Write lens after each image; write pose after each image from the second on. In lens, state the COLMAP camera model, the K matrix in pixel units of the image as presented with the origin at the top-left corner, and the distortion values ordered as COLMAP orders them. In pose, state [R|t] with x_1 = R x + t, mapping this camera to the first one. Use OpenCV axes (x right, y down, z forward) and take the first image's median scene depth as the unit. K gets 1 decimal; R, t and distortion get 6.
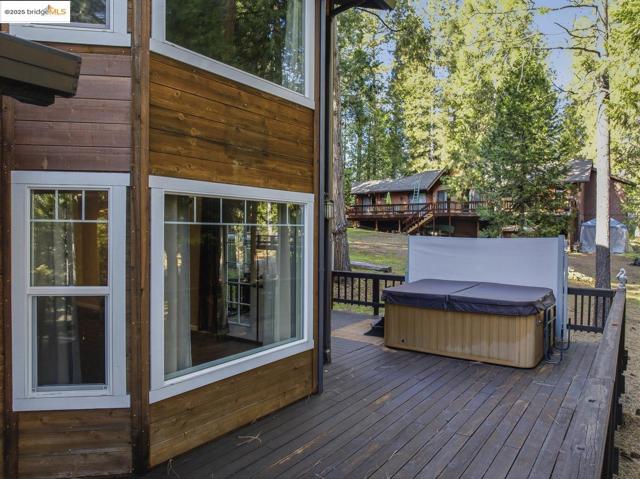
lens RADIAL K [[438.1, 0, 322.6], [0, 438.1, 230.5], [0, 0, 1]] dist [-0.044858, 0.004091]
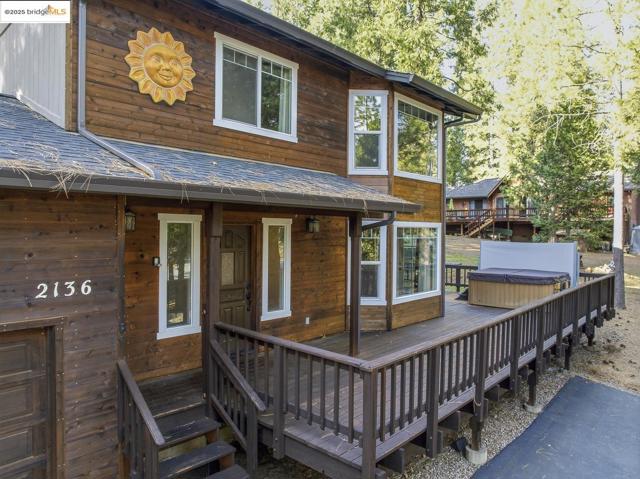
lens RADIAL K [[438.1, 0, 322.6], [0, 438.1, 230.5], [0, 0, 1]] dist [-0.044858, 0.004091]
pose [[0.992644, 0.001262, -0.121061, -0.056860], [-0.001499, 0.999997, -0.001865, -0.006912], [0.121058, 0.002033, 0.992643, -0.200818]]
